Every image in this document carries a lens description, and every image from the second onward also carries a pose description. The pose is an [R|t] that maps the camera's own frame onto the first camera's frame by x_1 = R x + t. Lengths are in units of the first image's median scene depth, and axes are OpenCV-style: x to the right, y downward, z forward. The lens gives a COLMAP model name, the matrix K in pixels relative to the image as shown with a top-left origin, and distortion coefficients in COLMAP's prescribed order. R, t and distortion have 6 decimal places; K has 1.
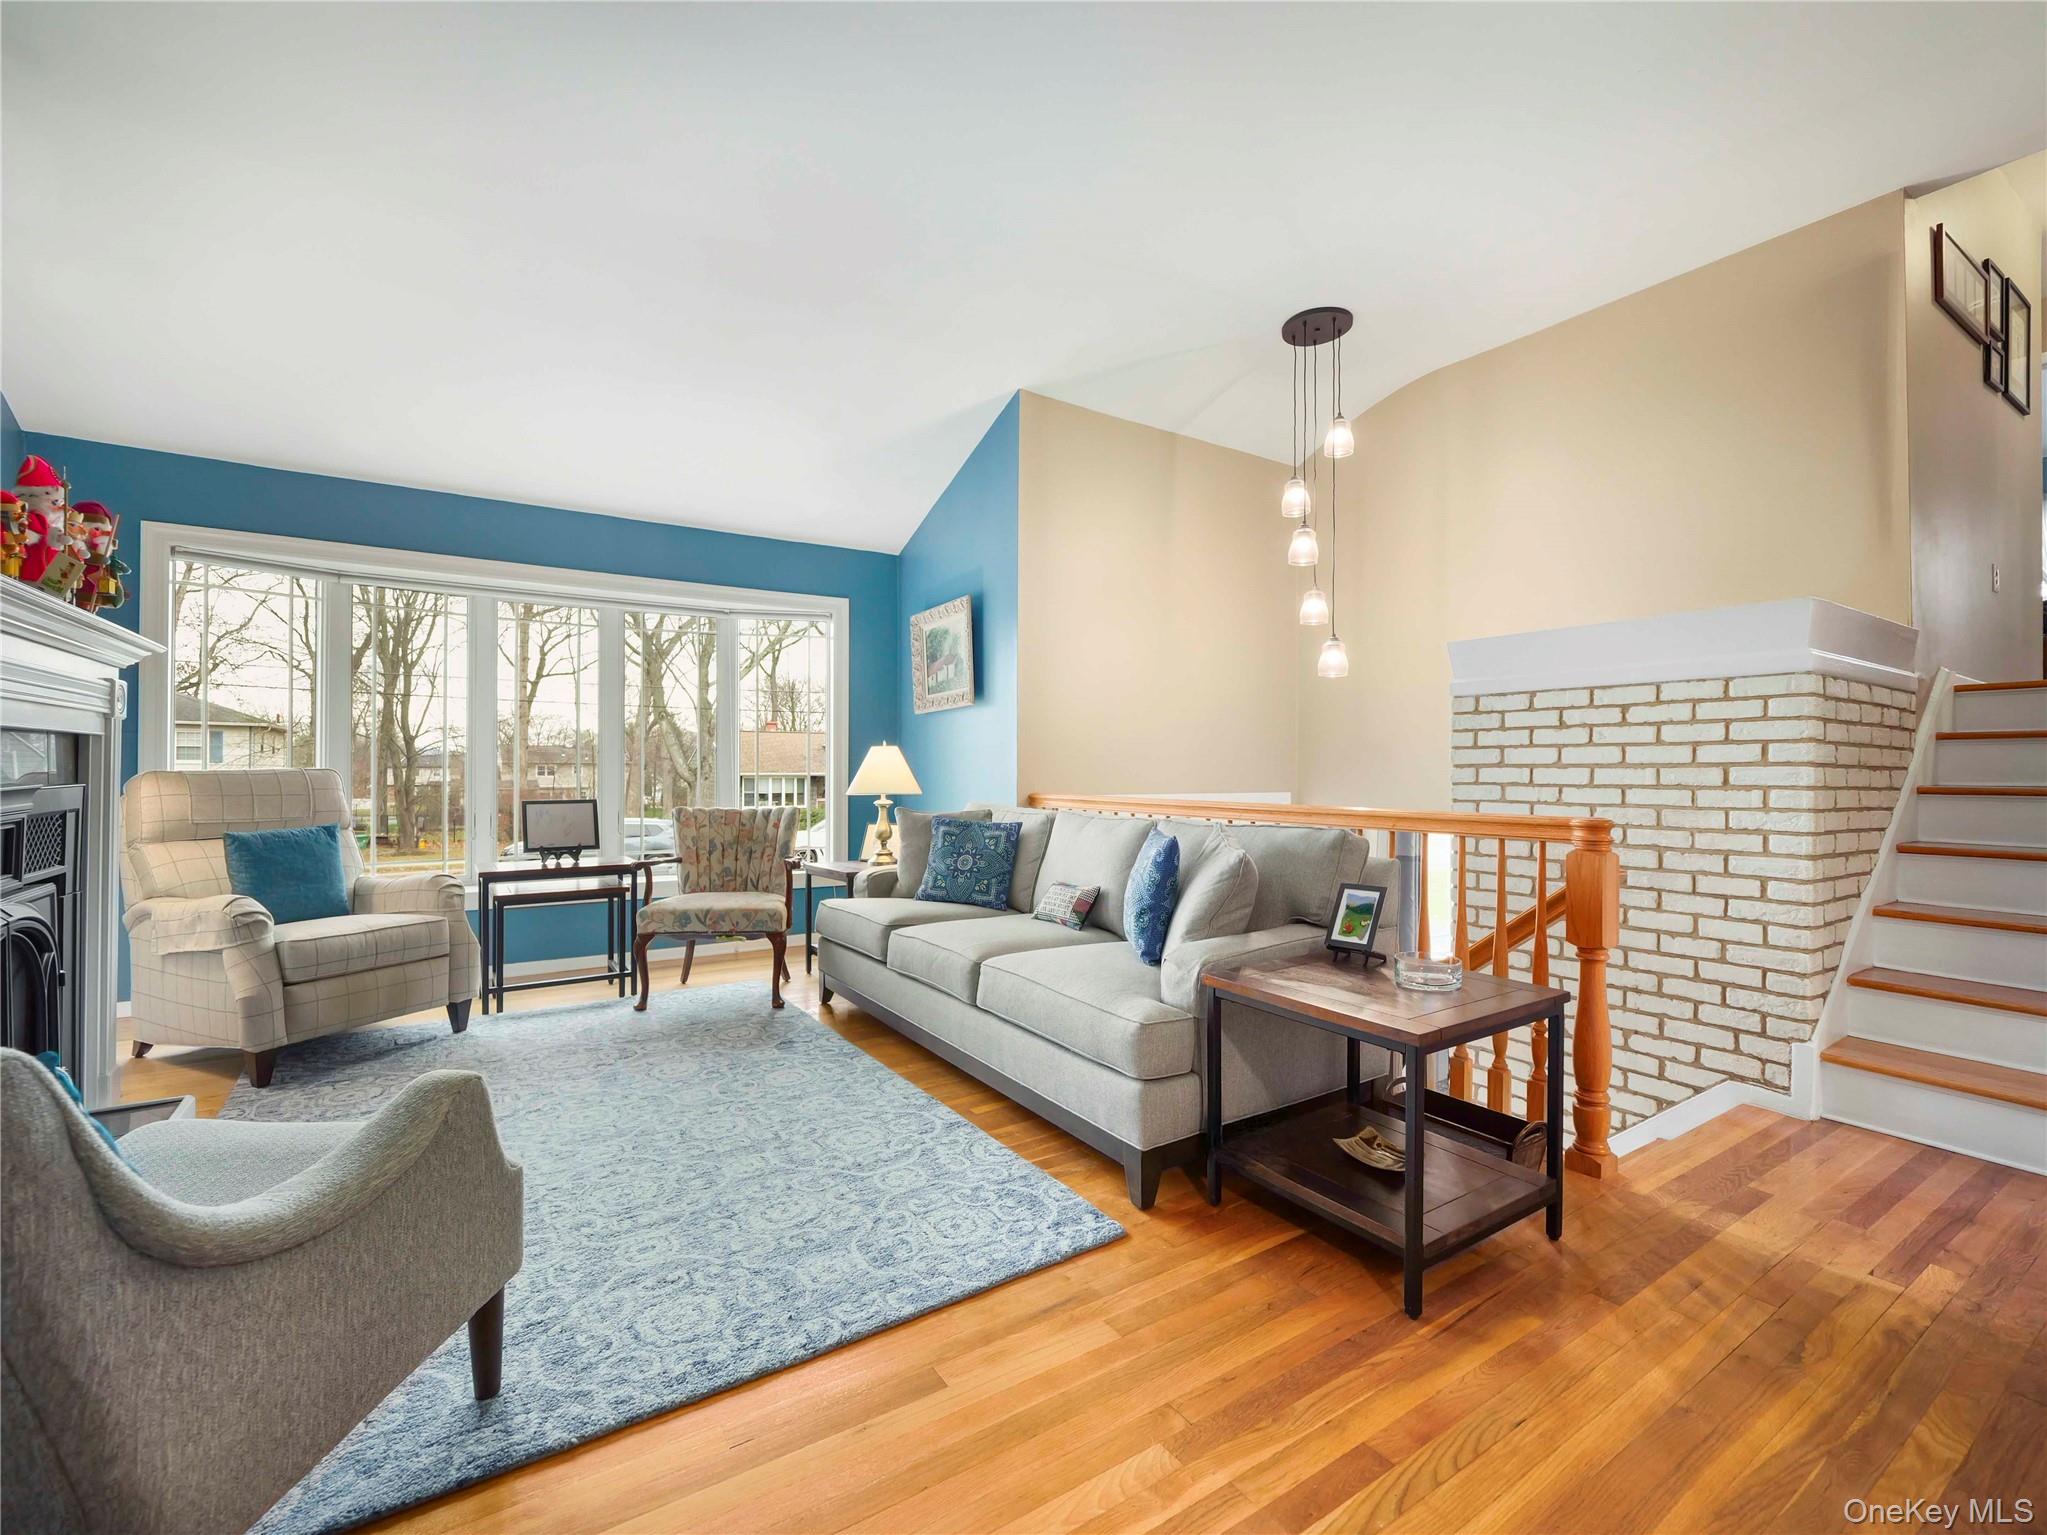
lens RADIAL K [[868.3, 0, 1020.0], [0, 868.3, 772.3], [0, 0, 1]] dist [-0.005212, -0.000645]
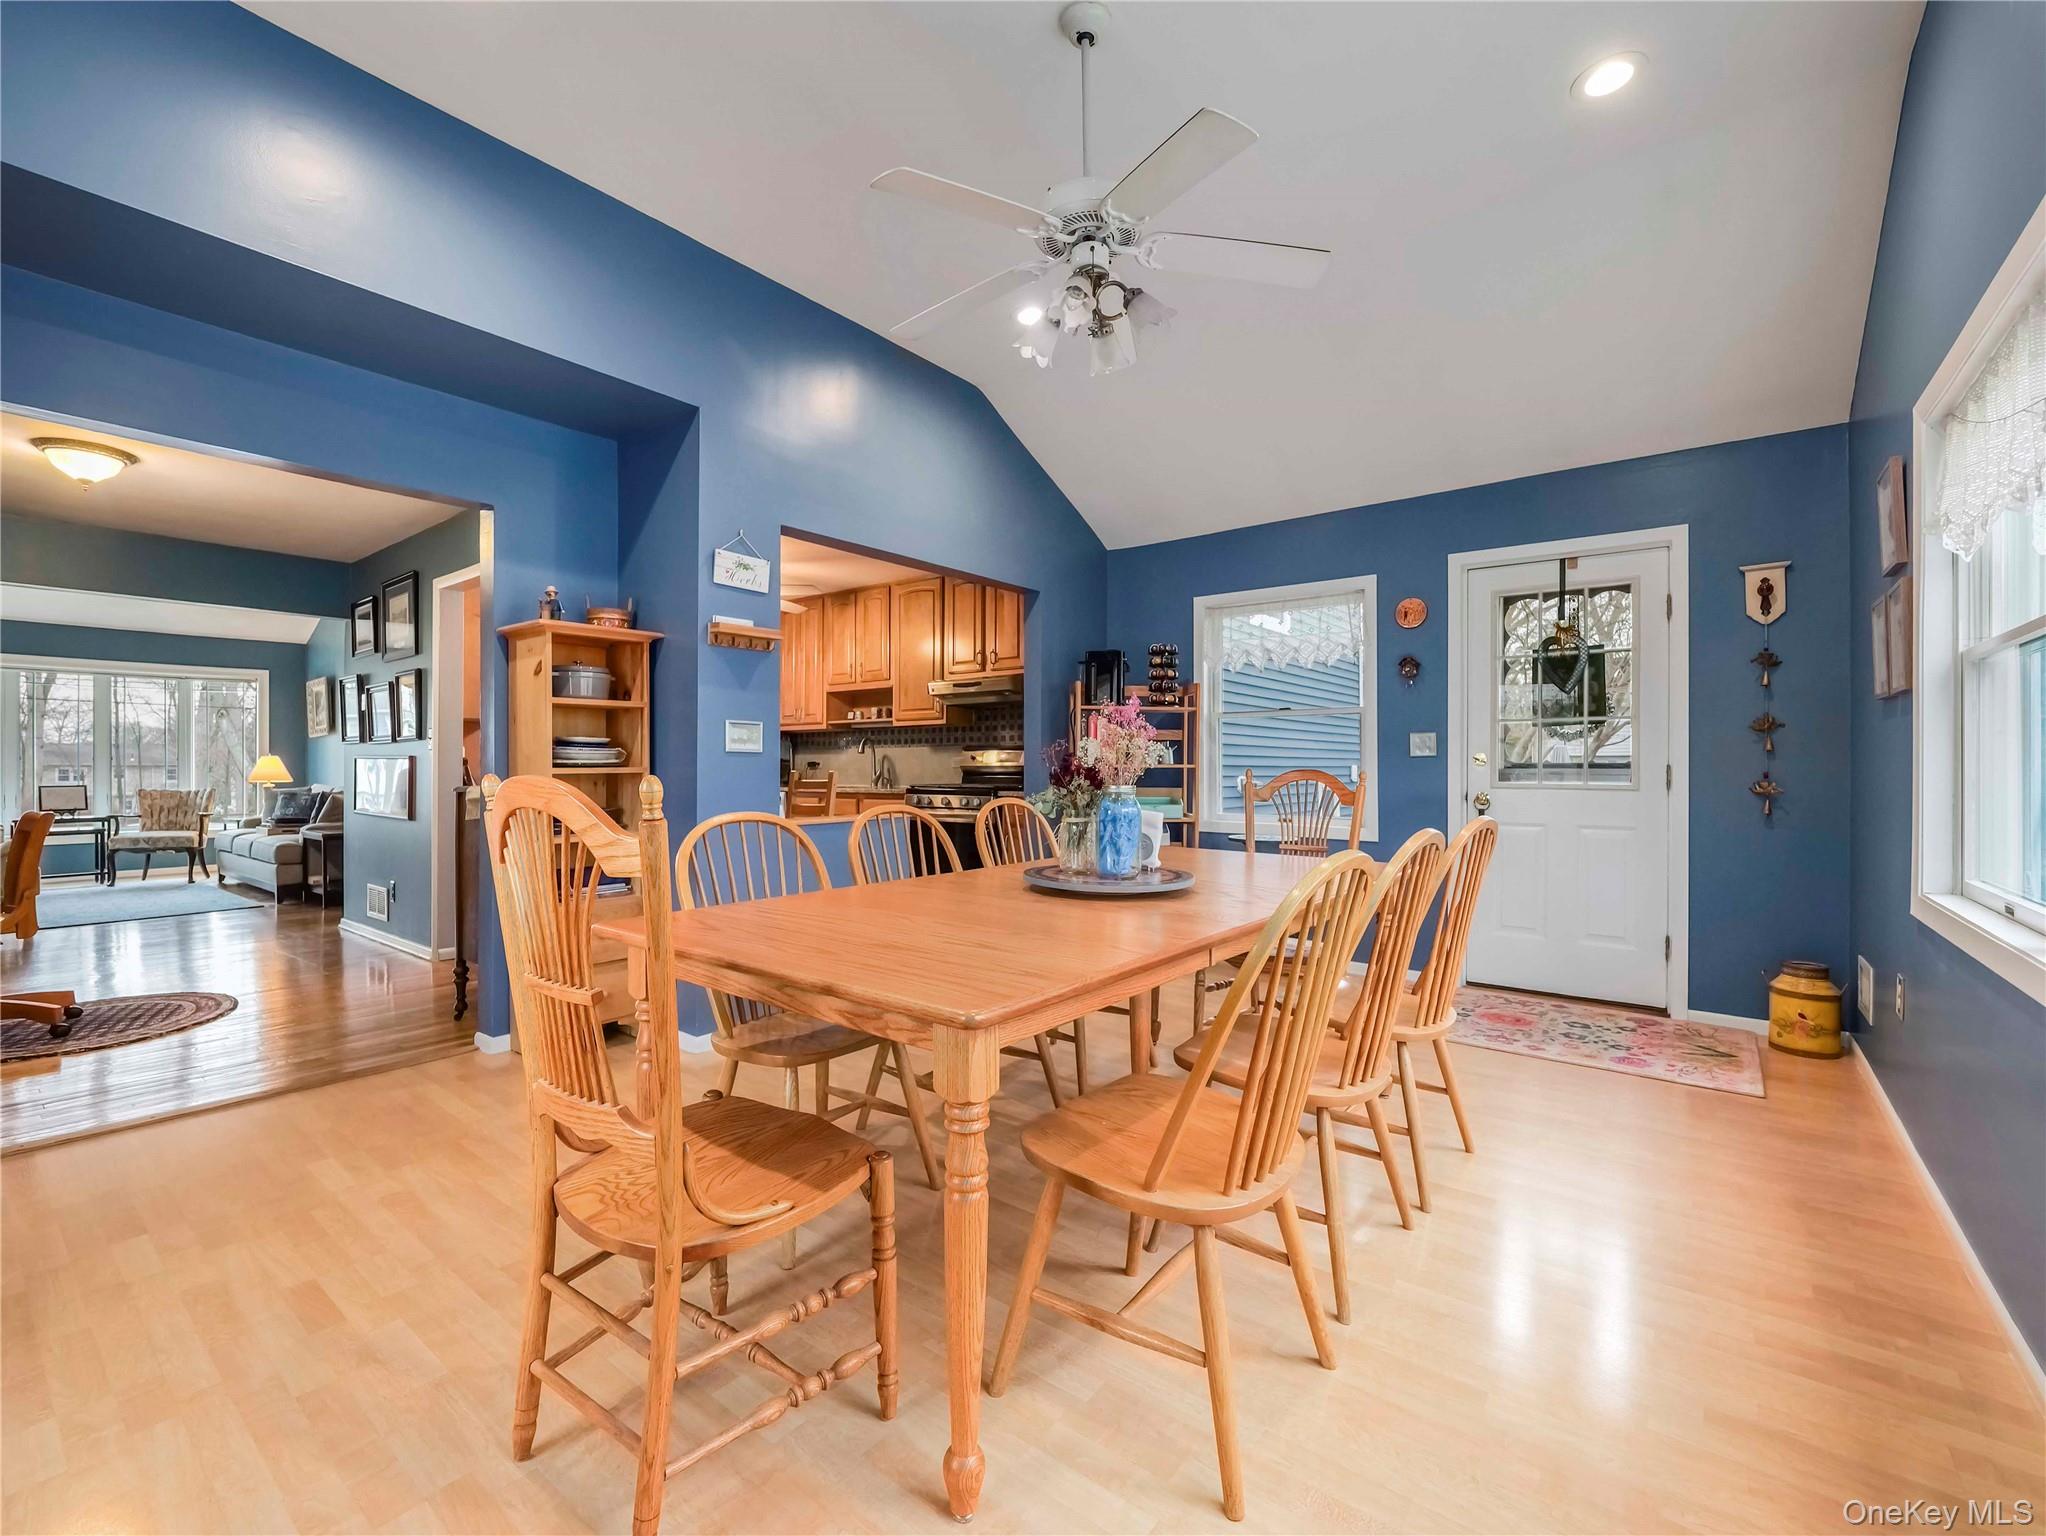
lens RADIAL K [[874.0, 0, 979.1], [0, 874.0, 761.2], [0, 0, 1]] dist [-0.000214, -0.015005]
pose [[0.953236, -0.004859, 0.302187, 0.931621], [0.006810, 0.999962, -0.005403, 0.004224], [-0.302150, 0.007209, 0.953233, -1.601085]]
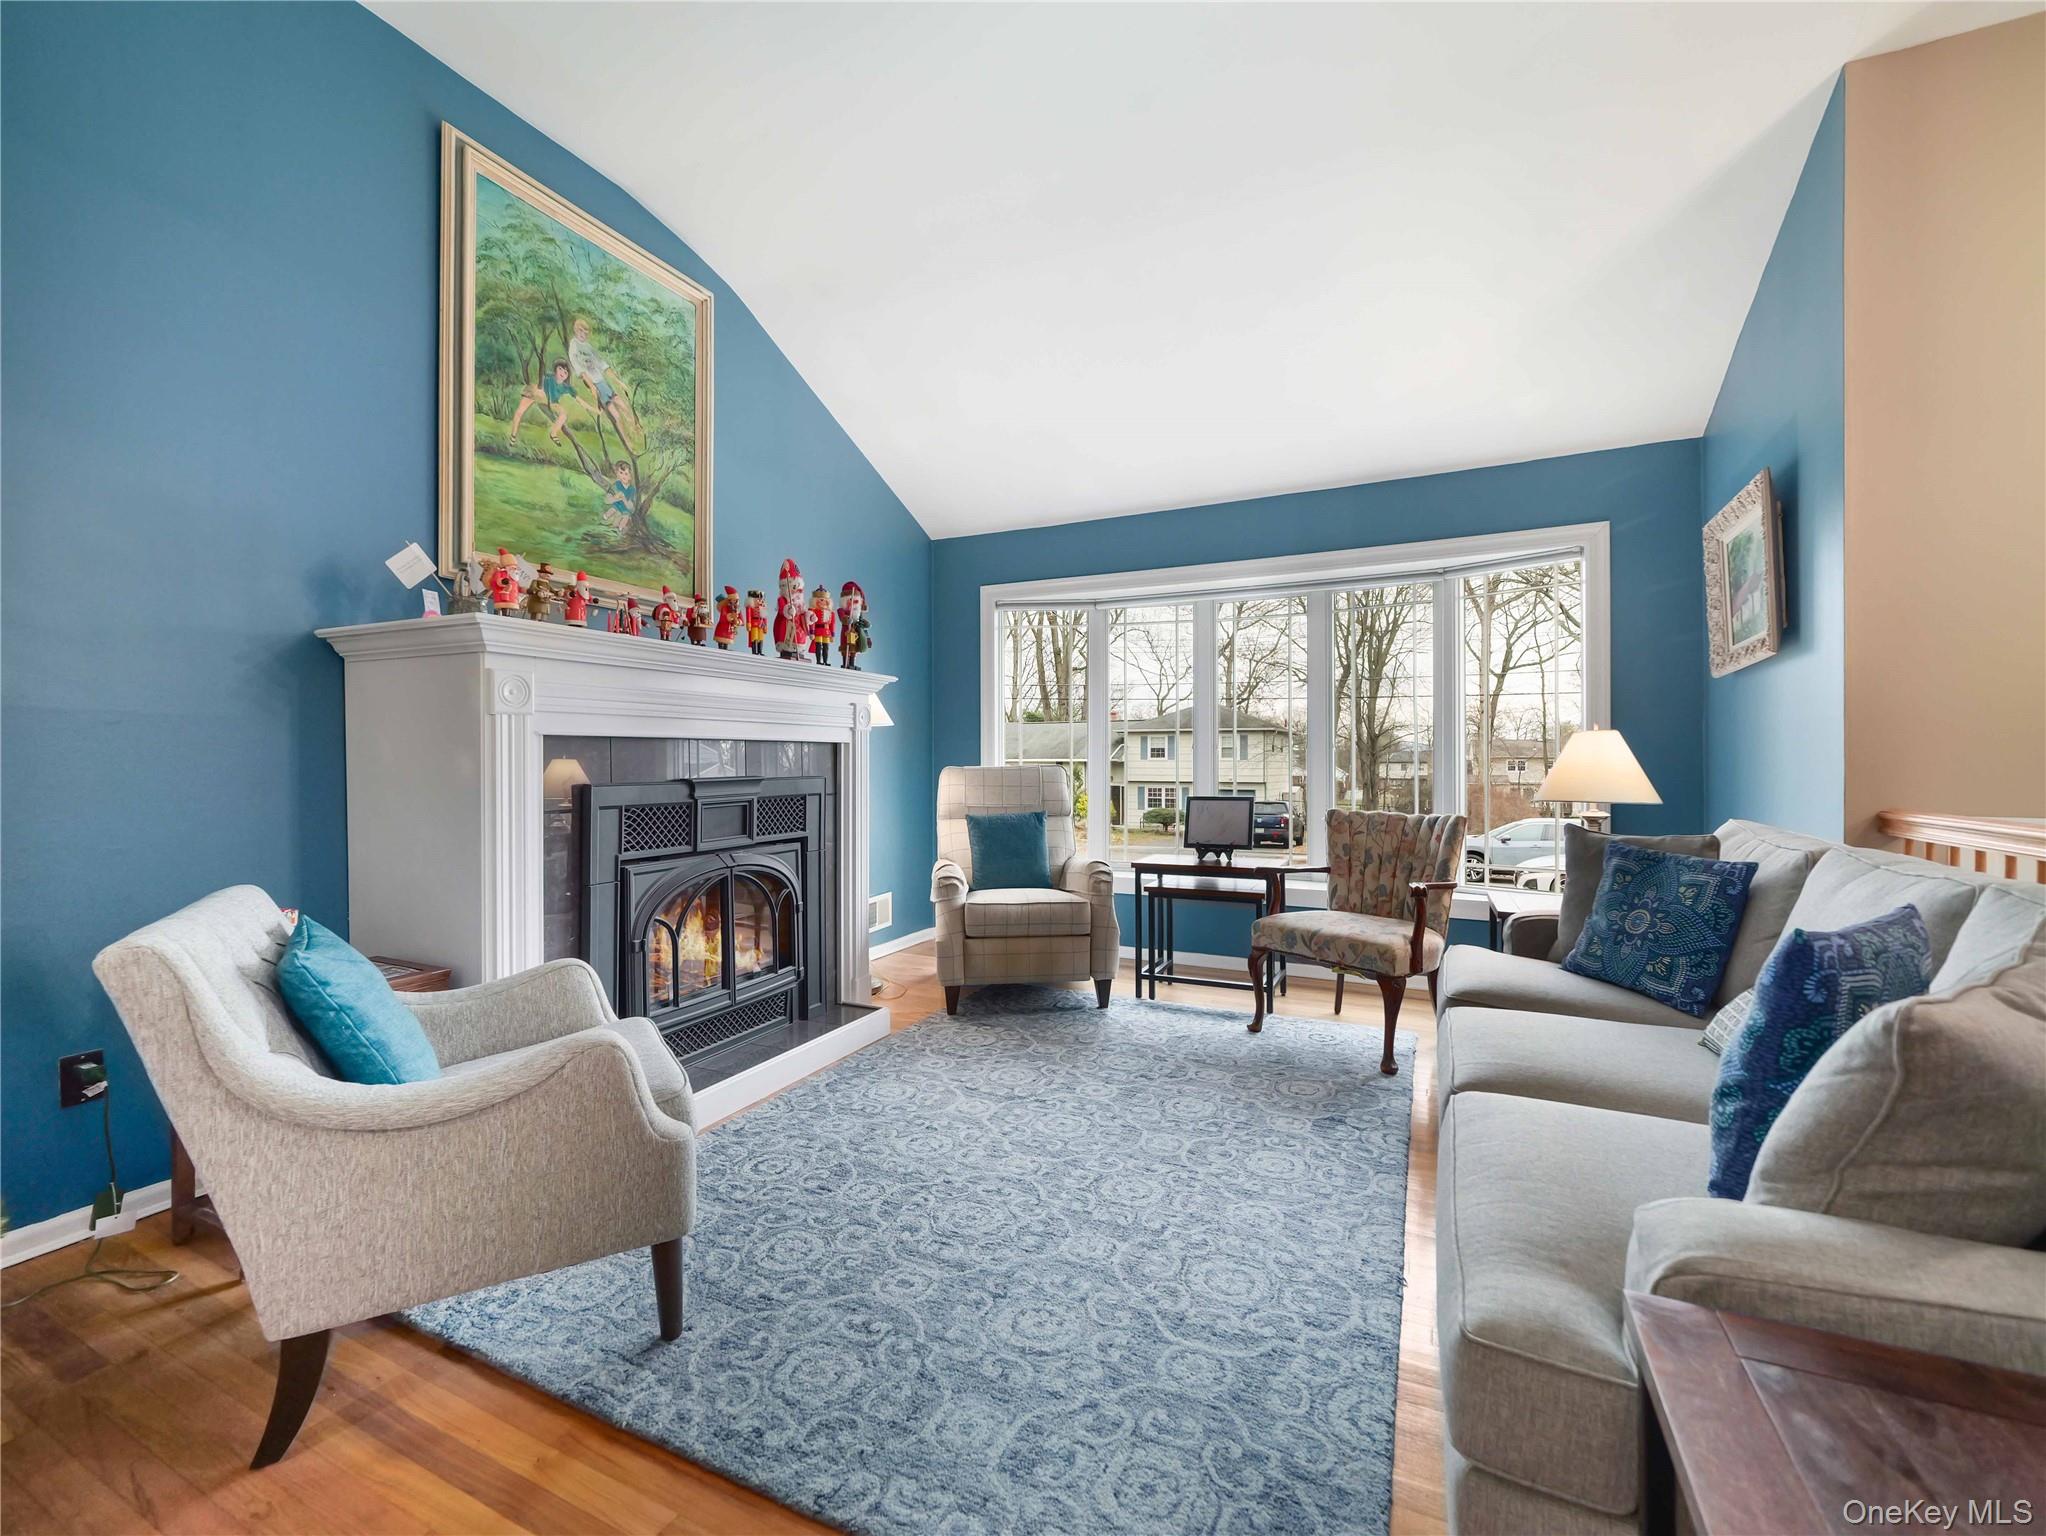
lens RADIAL K [[884.2, 0, 1015.4], [0, 884.2, 765.5], [0, 0, 1]] dist [-0.002587, -0.000674]
pose [[0.522455, -0.000551, -0.852667, 0.234095], [-0.001028, 0.999999, -0.001276, -0.002341], [0.852666, 0.001543, 0.522454, 0.321649]]
